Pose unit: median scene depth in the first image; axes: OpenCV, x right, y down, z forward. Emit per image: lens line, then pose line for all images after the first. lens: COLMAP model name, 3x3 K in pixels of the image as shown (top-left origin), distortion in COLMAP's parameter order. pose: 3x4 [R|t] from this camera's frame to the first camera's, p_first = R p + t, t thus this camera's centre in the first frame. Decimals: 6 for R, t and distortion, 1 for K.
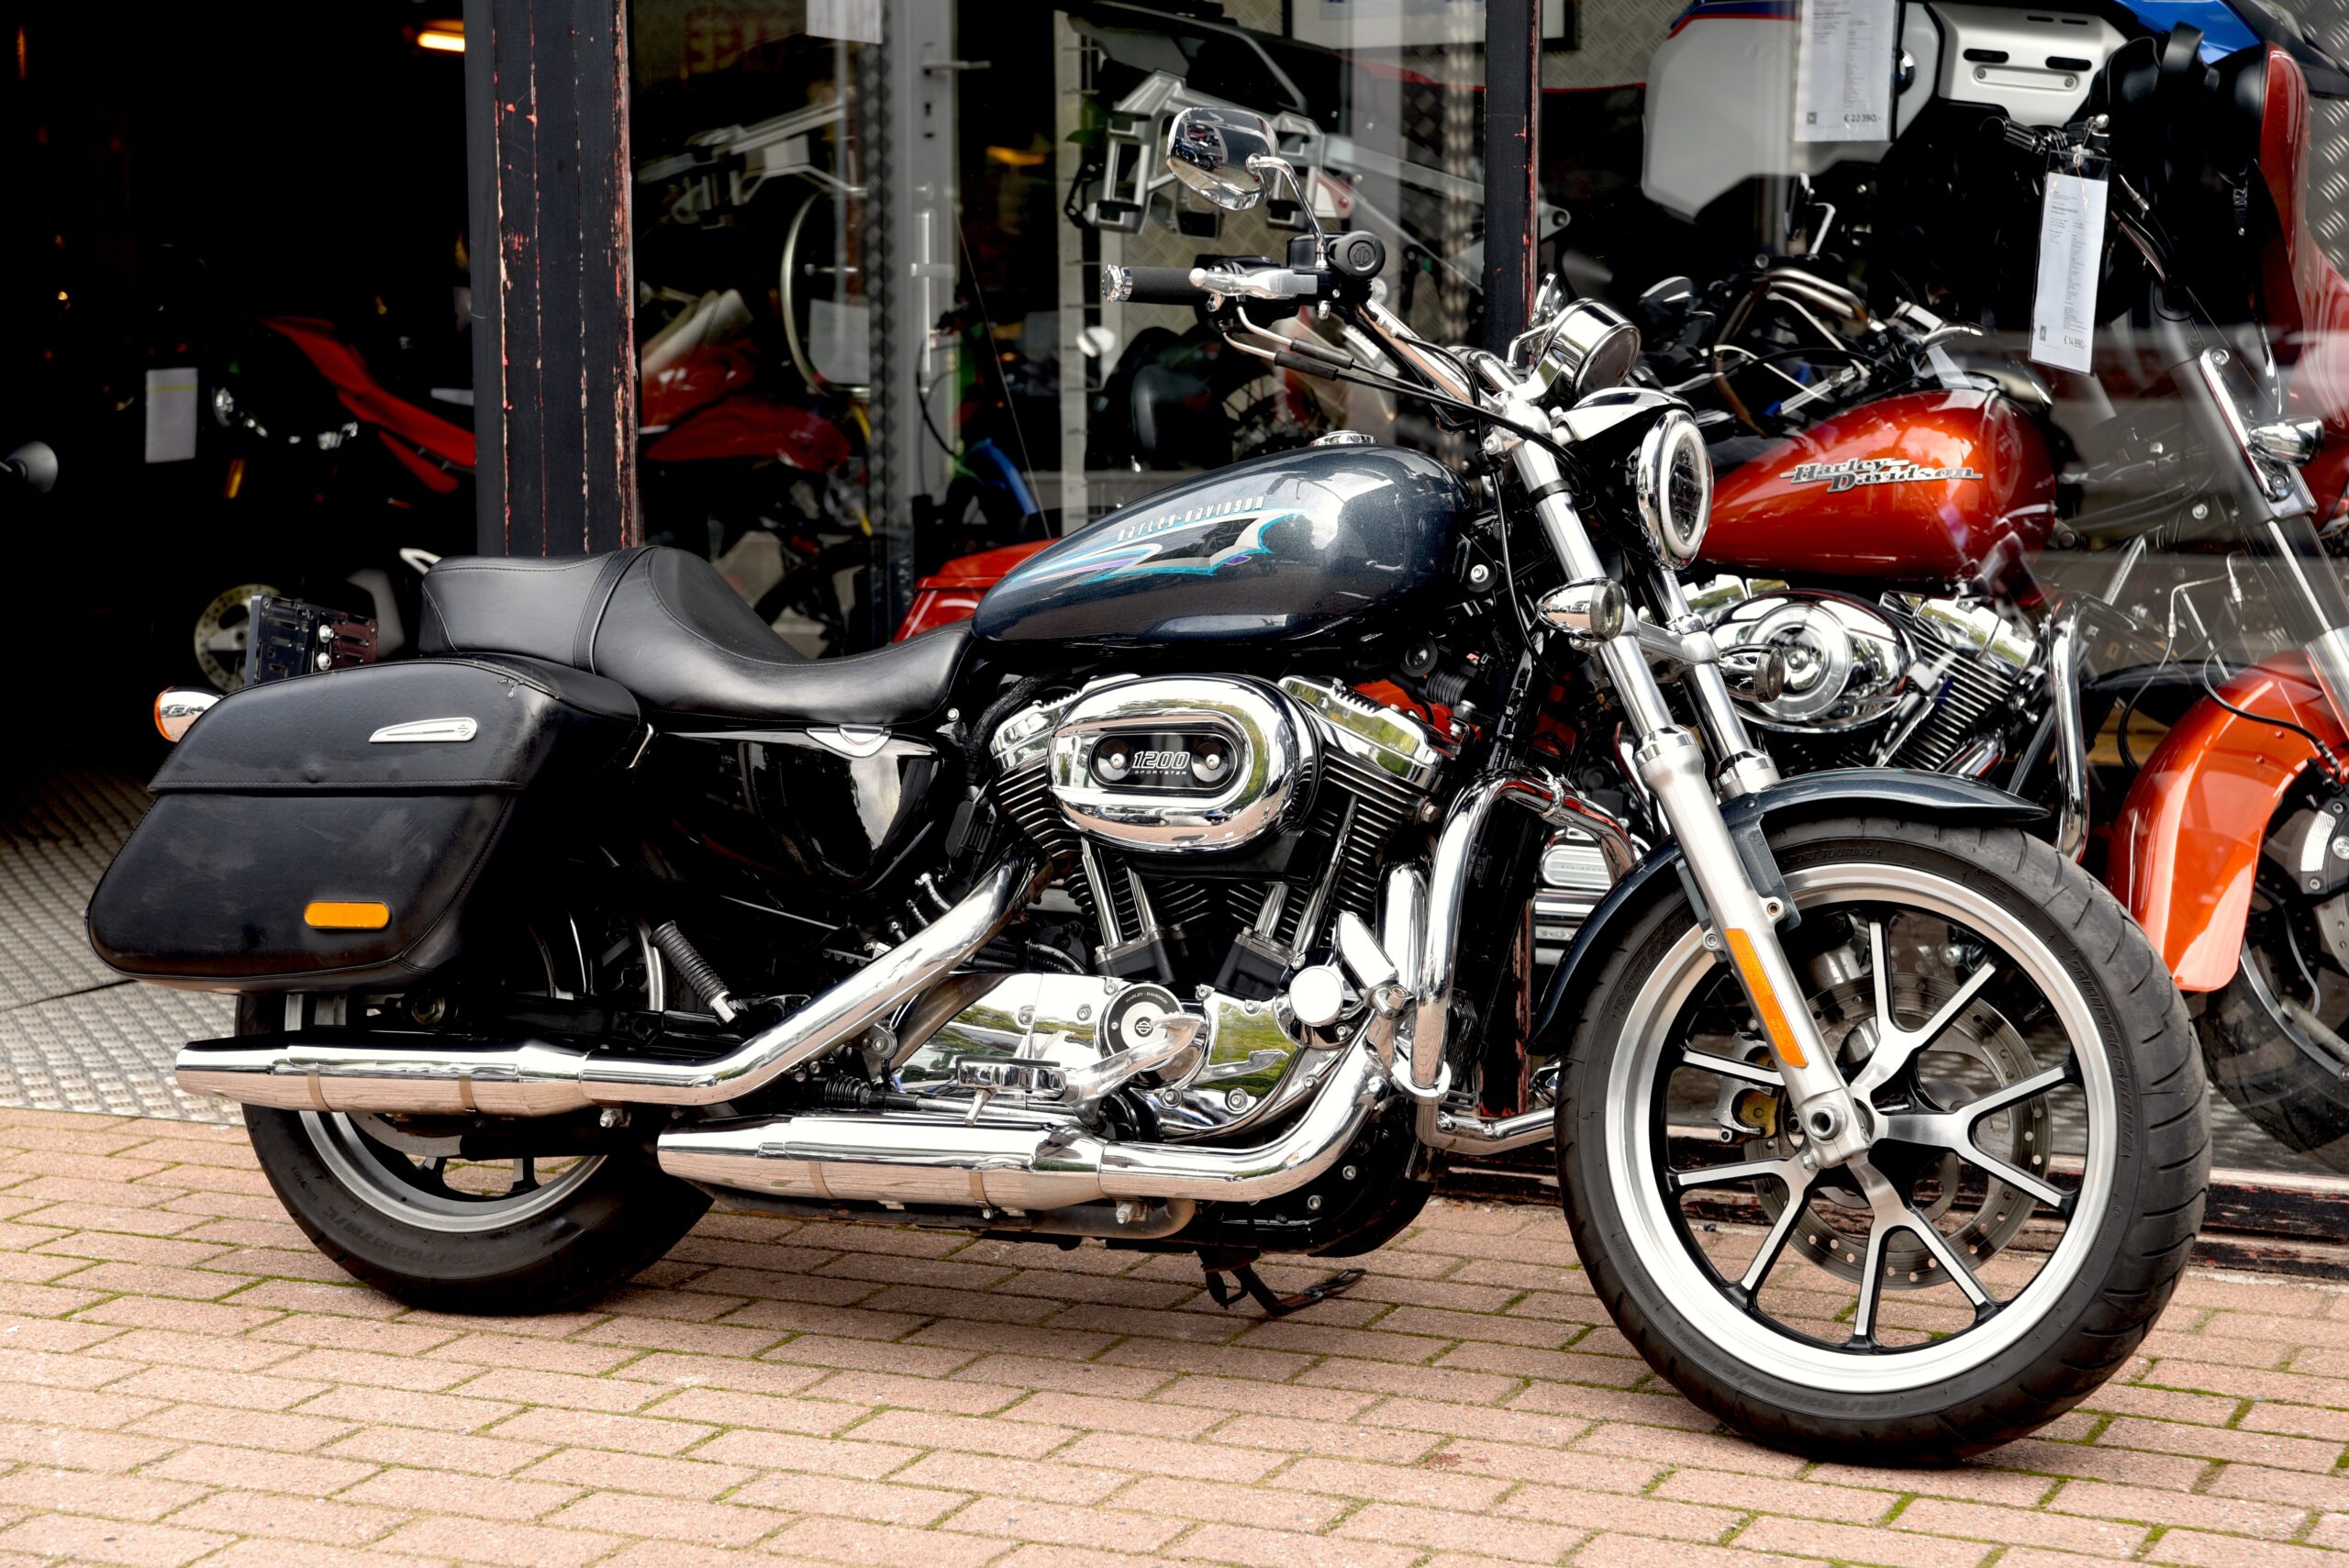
lens RADIAL K [[4302.9, 0, 1174.5], [0, 4302.9, 784.0], [0, 0, 1]] dist [0.211003, 0.220381]
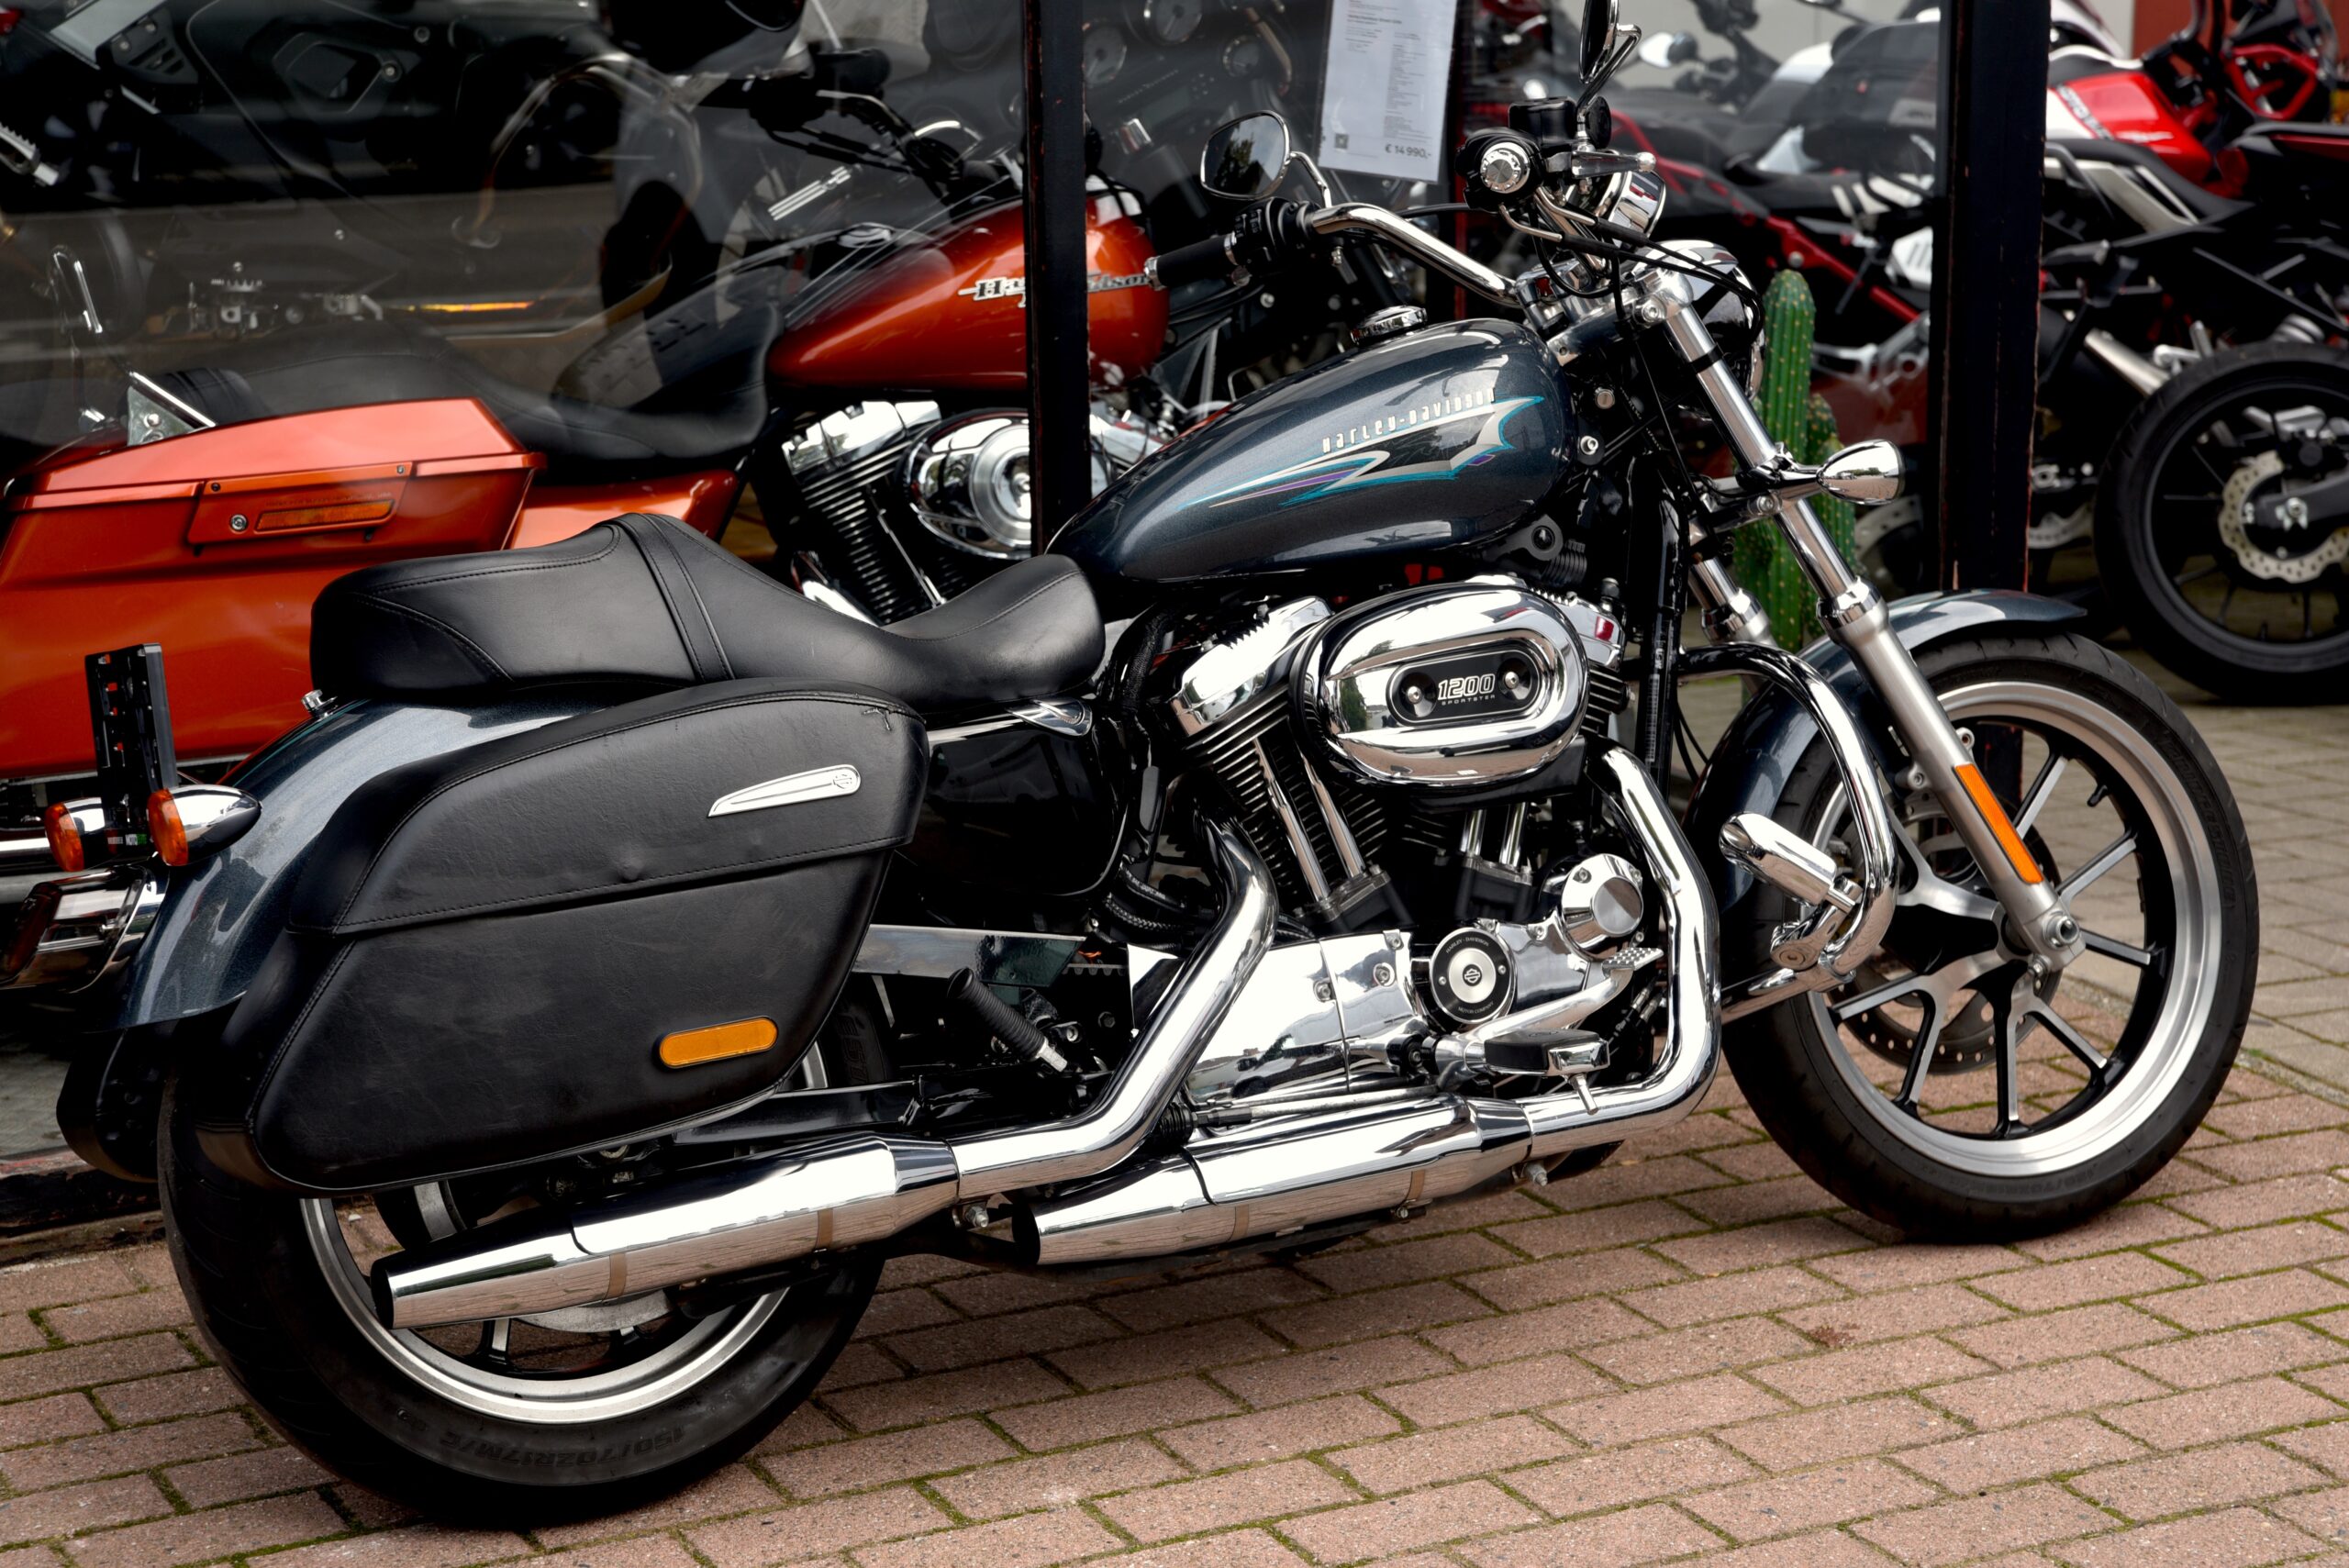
lens RADIAL K [[4302.9, 0, 1174.5], [0, 4302.9, 784.0], [0, 0, 1]] dist [0.211003, 0.220381]
pose [[0.614468, -0.166821, 0.771103, -0.735369], [0.095294, 0.985927, 0.137360, -0.114399], [-0.783165, -0.010922, 0.621717, 0.465317]]
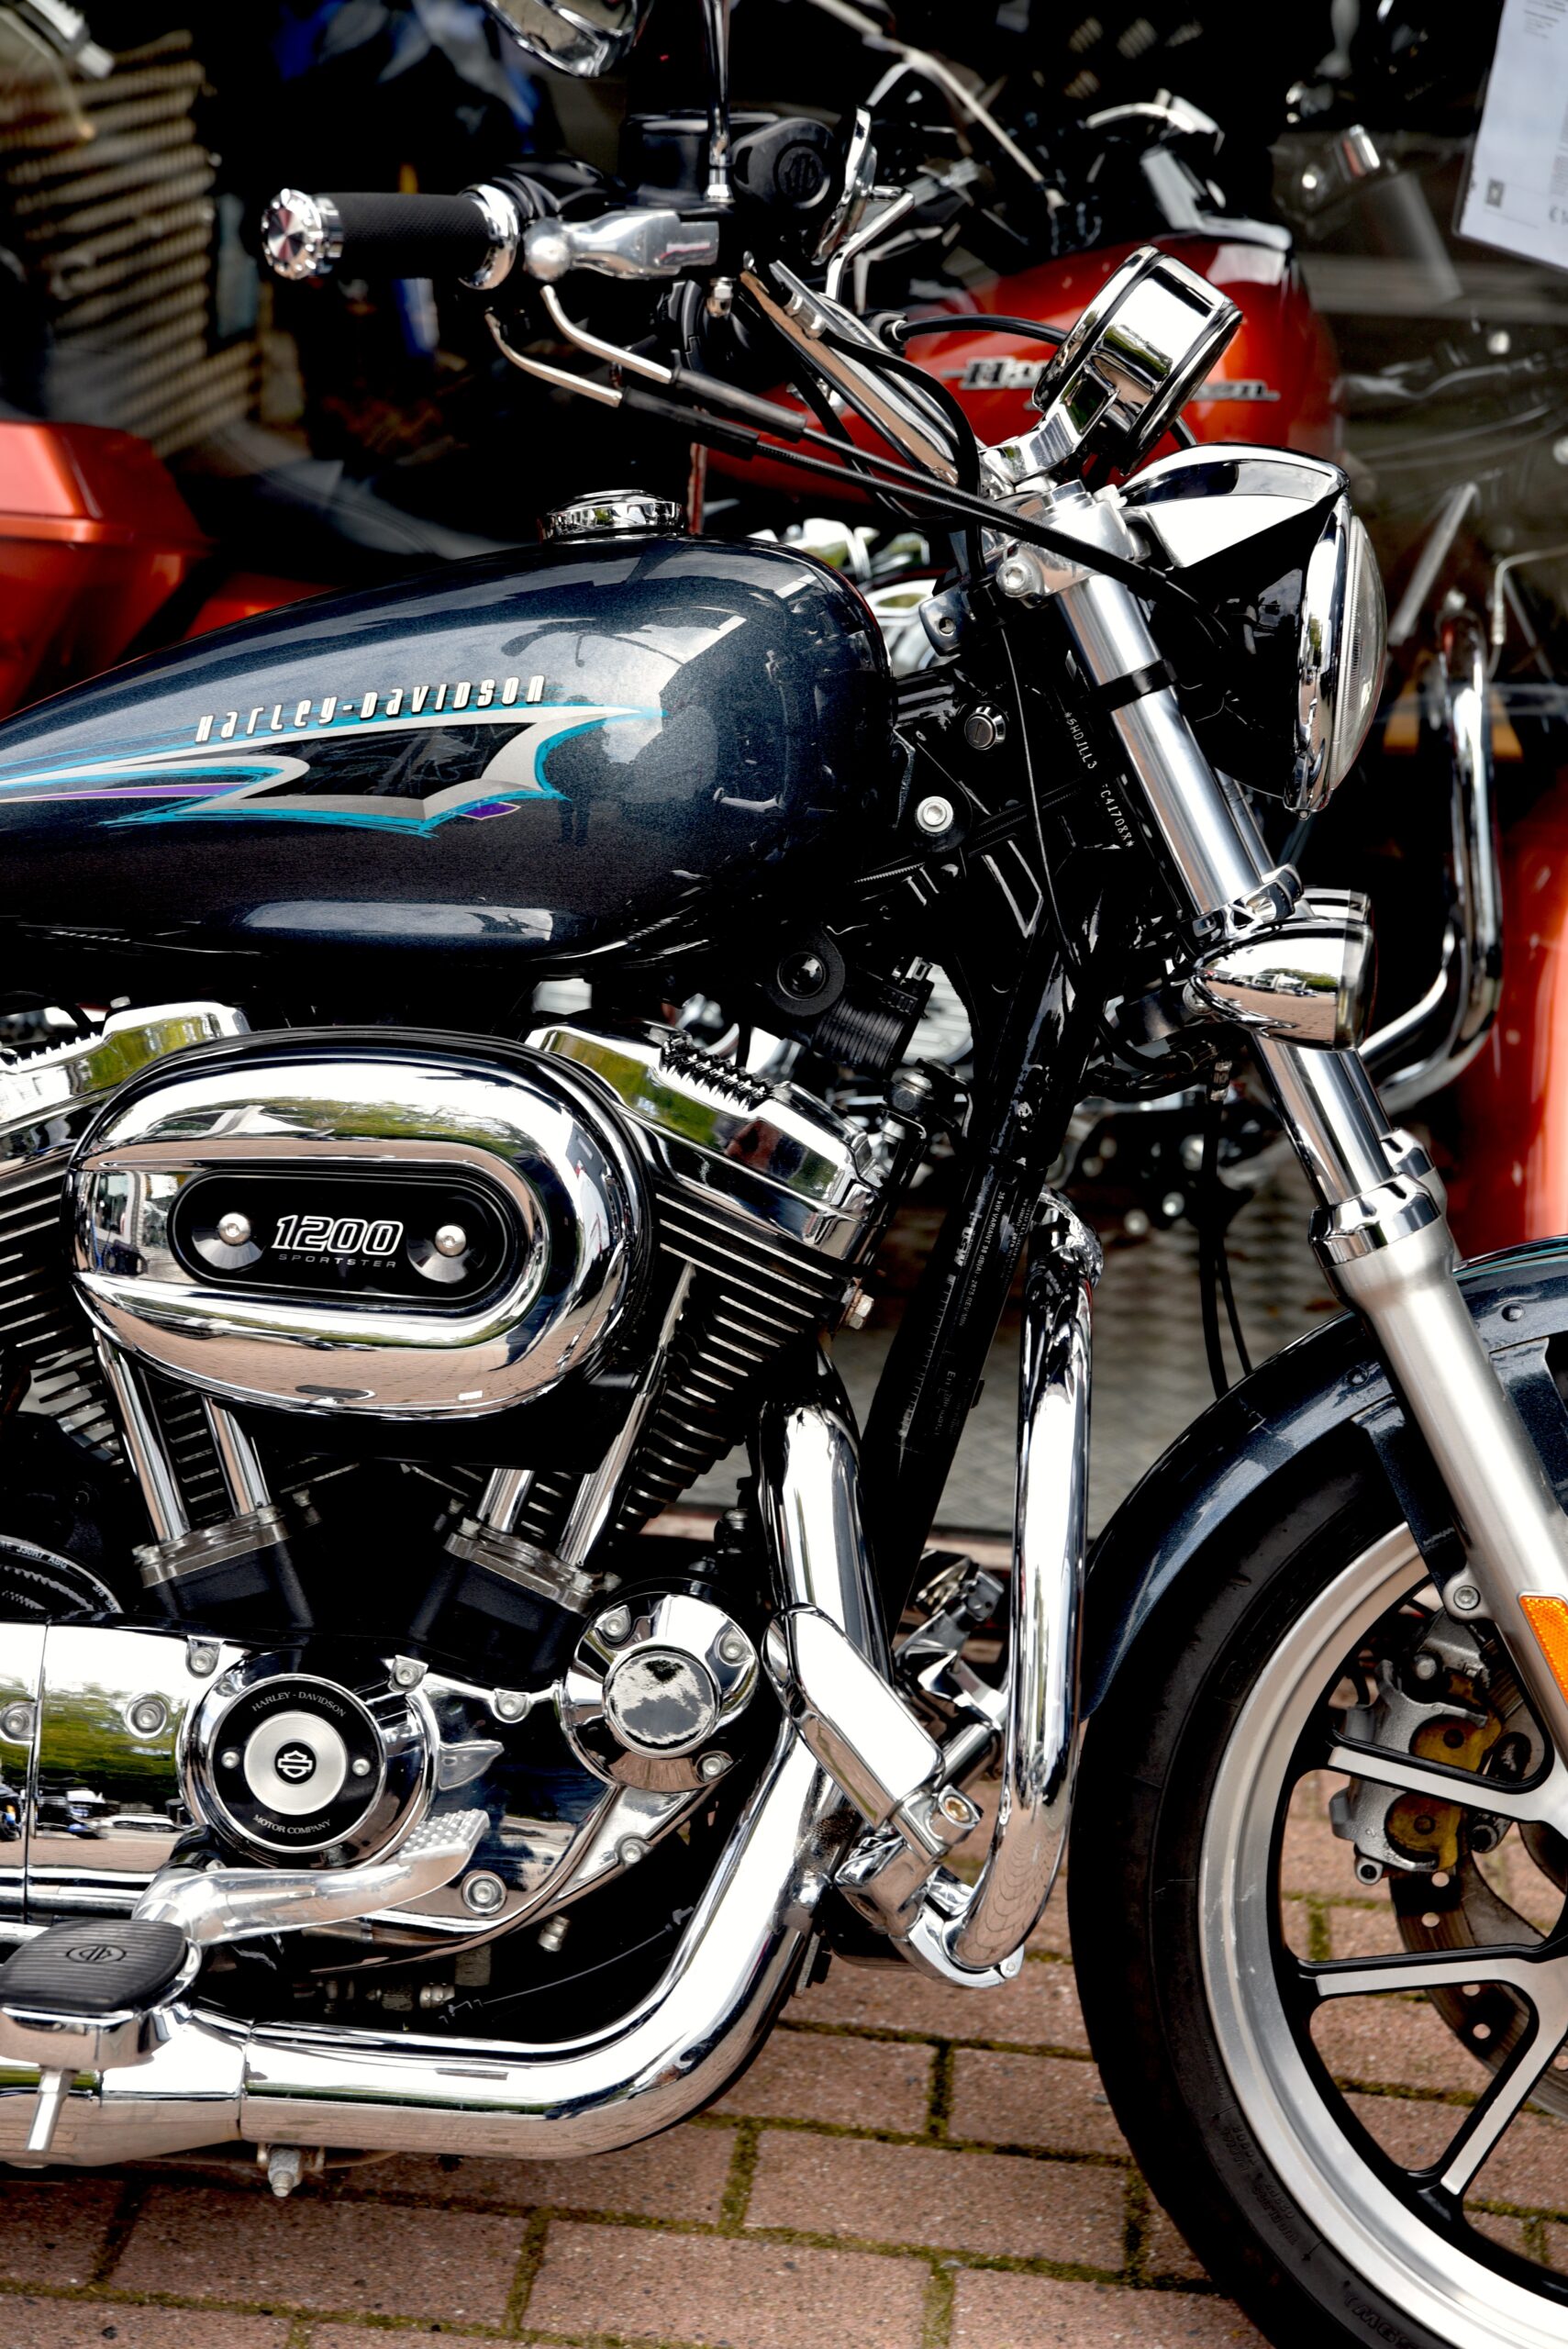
lens RADIAL K [[4218.3, 0, 784.0], [0, 4218.3, 1174.5], [0, 0, 1]] dist [0.219447, 0.228854]
pose [[0.942826, -0.046602, 0.330010, -0.108391], [-0.025719, 0.977050, 0.211453, -0.109989], [-0.332291, -0.207851, 0.919990, 0.539217]]
